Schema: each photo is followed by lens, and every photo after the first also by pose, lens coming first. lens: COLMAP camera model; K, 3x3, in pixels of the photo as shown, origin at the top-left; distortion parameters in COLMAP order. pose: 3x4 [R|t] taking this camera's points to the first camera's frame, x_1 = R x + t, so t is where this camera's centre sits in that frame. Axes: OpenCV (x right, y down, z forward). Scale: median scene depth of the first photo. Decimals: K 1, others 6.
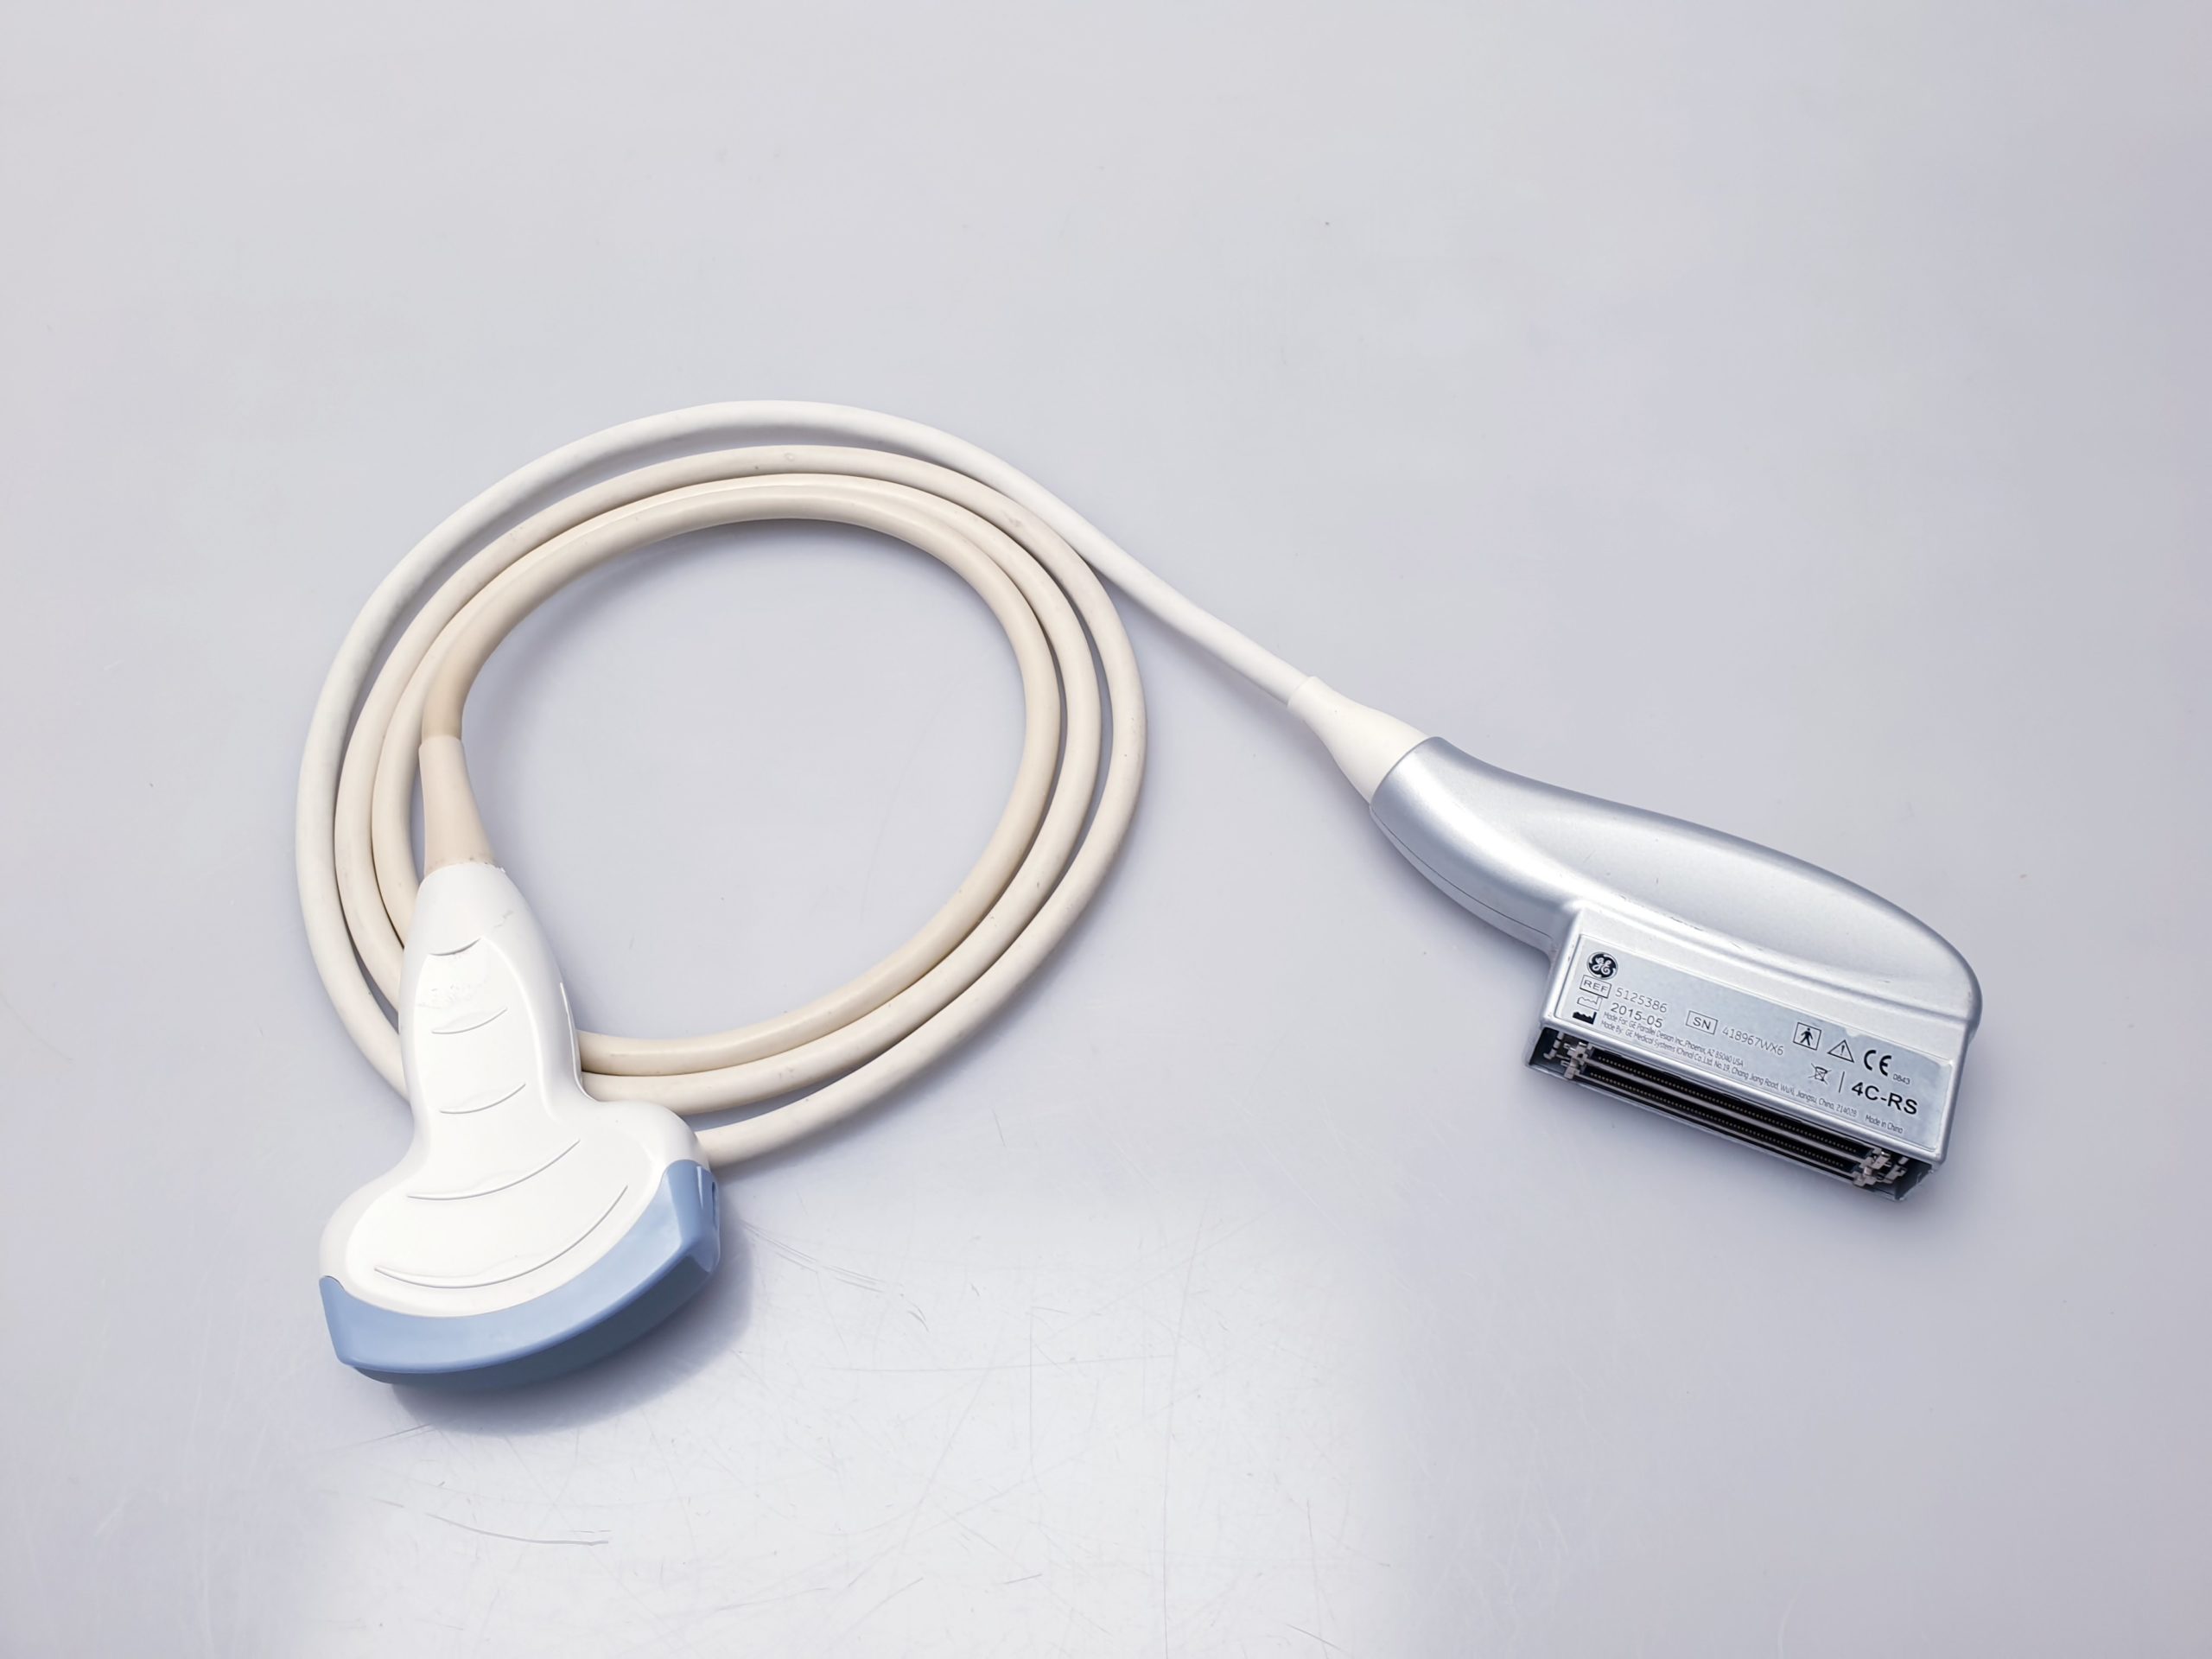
lens RADIAL K [[1665.2, 0, 1075.0], [0, 1665.2, 757.3], [0, 0, 1]] dist [0.001534, -0.074736]
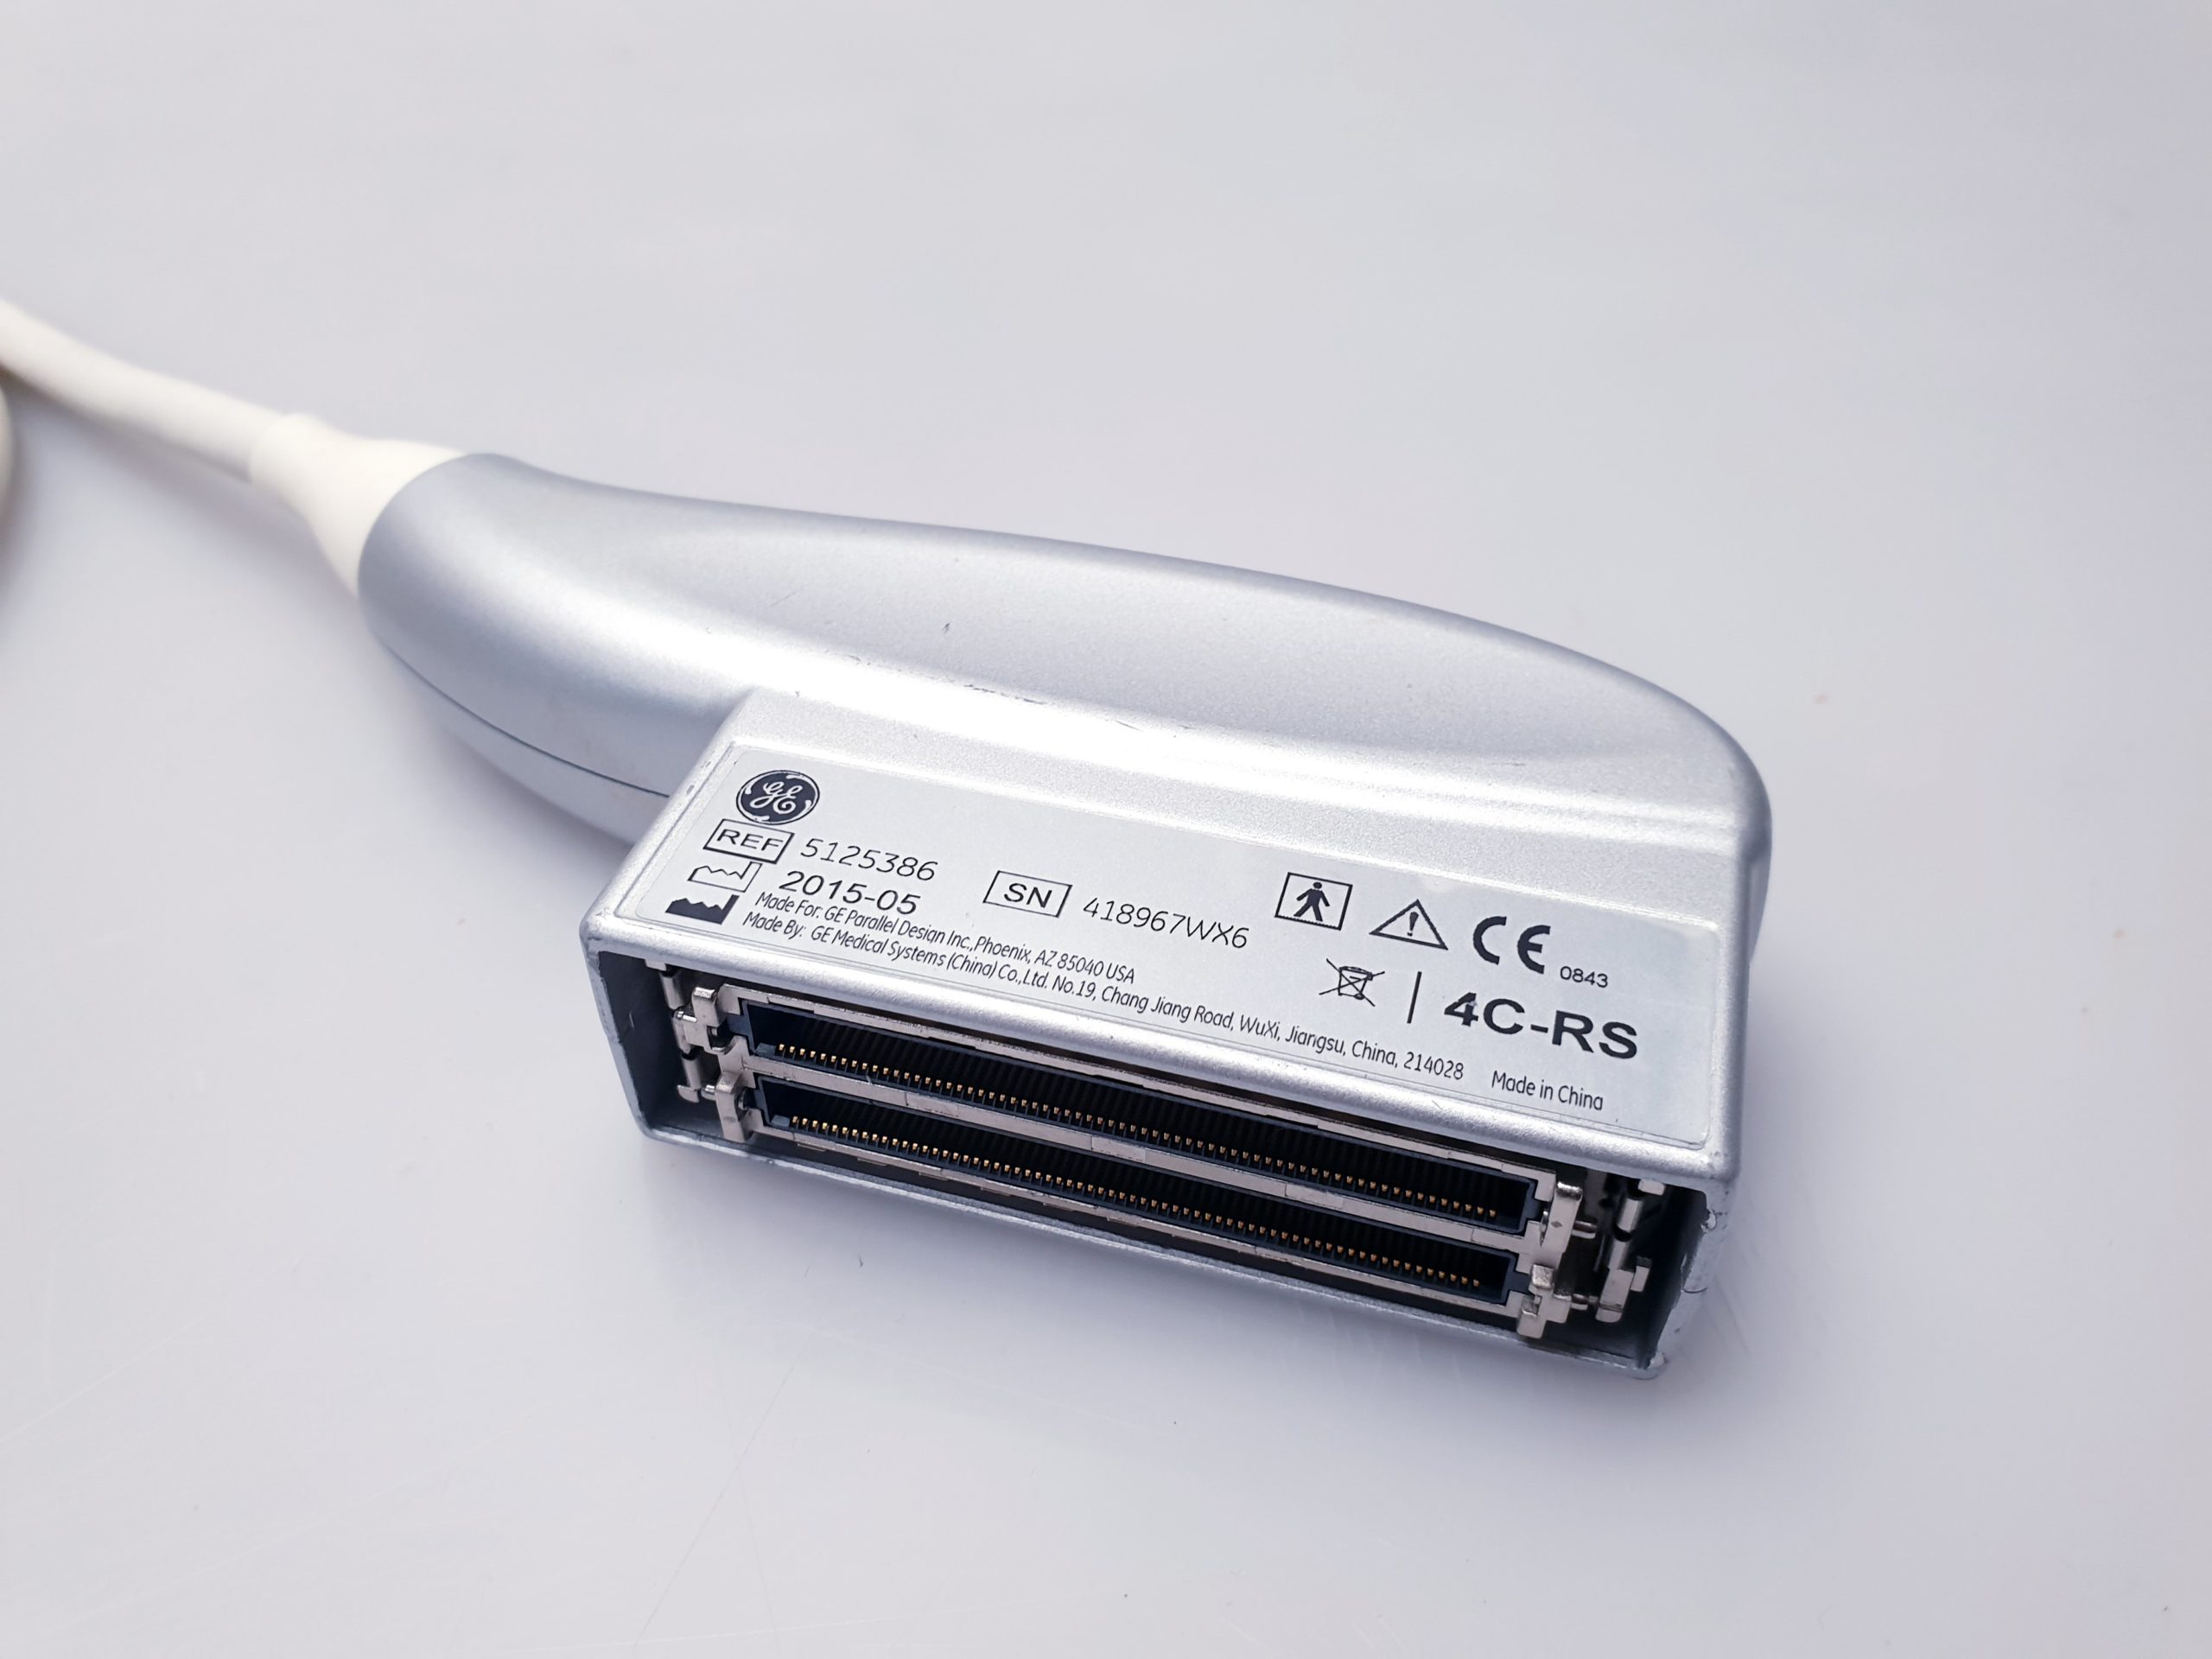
lens RADIAL K [[1665.2, 0, 1104.4], [0, 1665.2, 852.0], [0, 0, 1]] dist [0.001534, -0.074736]
pose [[0.989912, -0.053555, 0.131170, 0.338100], [0.087118, 0.960187, -0.265427, 0.240658], [-0.111732, 0.274176, 0.955167, 0.637733]]
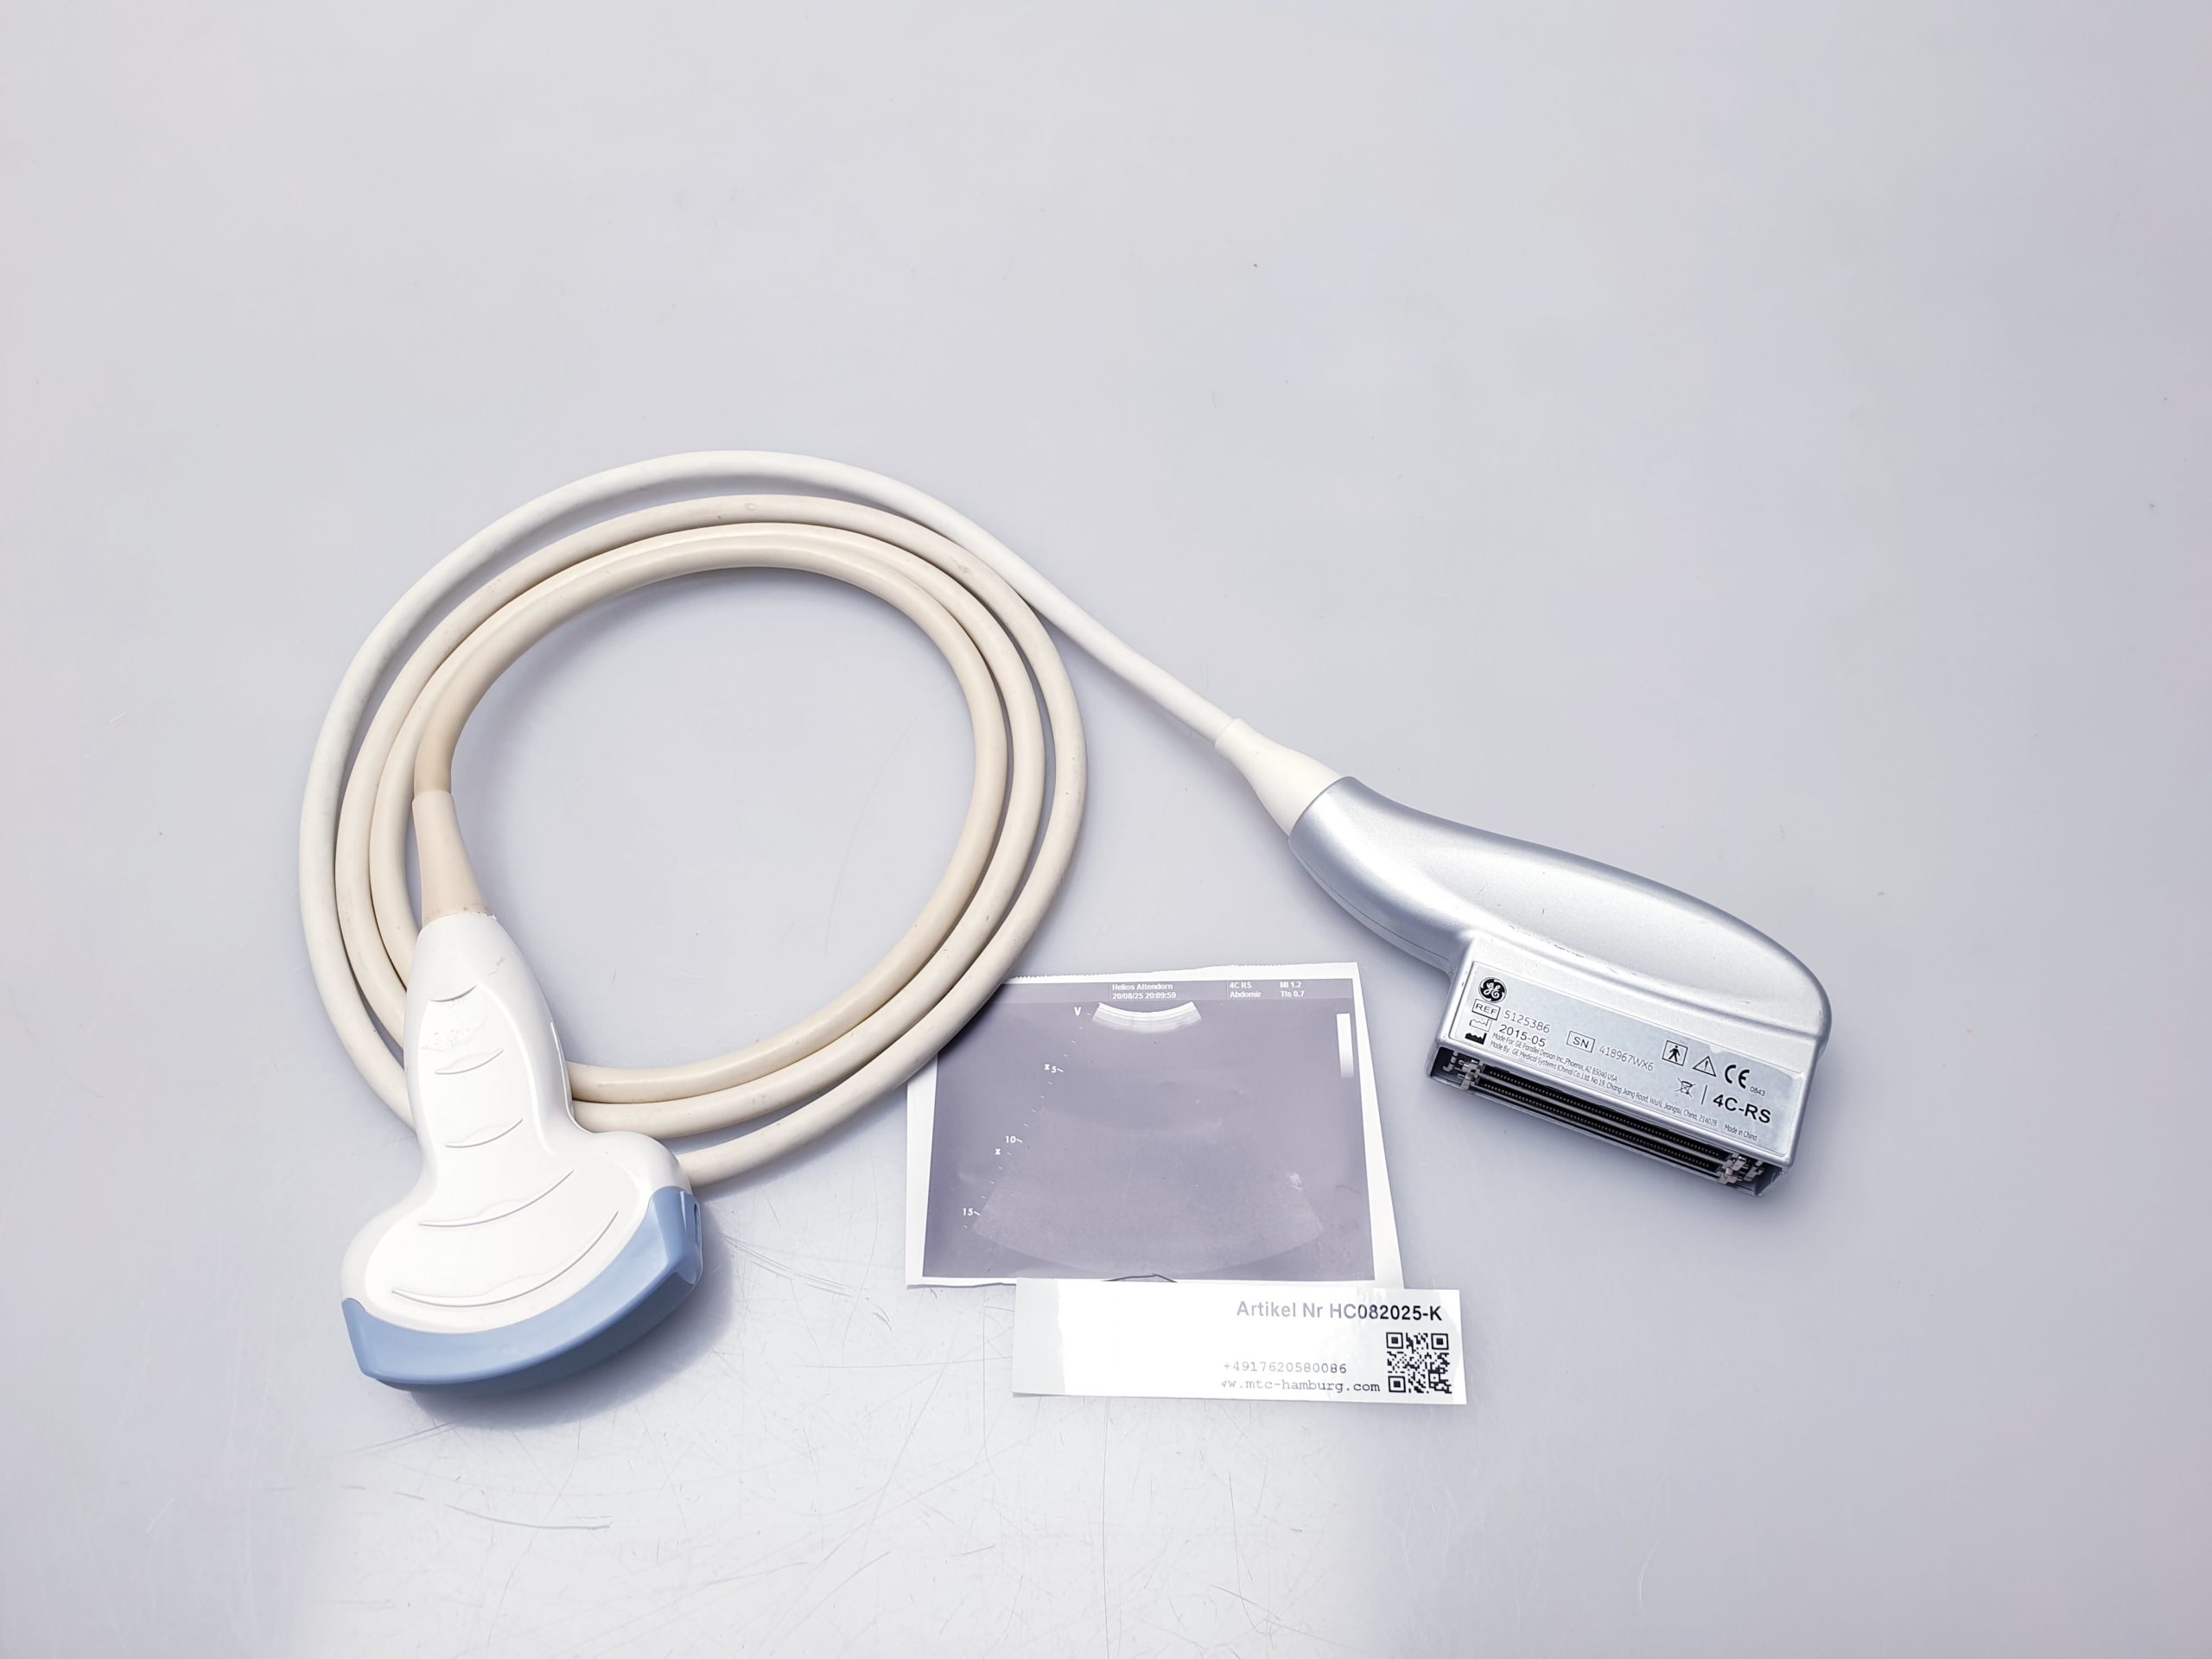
lens RADIAL K [[1665.2, 0, 1086.4], [0, 1665.2, 746.7], [0, 0, 1]] dist [0.001534, -0.074736]
pose [[0.999687, -0.016767, 0.018595, 0.027442], [0.015981, 0.999006, 0.041618, -0.087514], [-0.019274, -0.041307, 0.998961, -0.097698]]
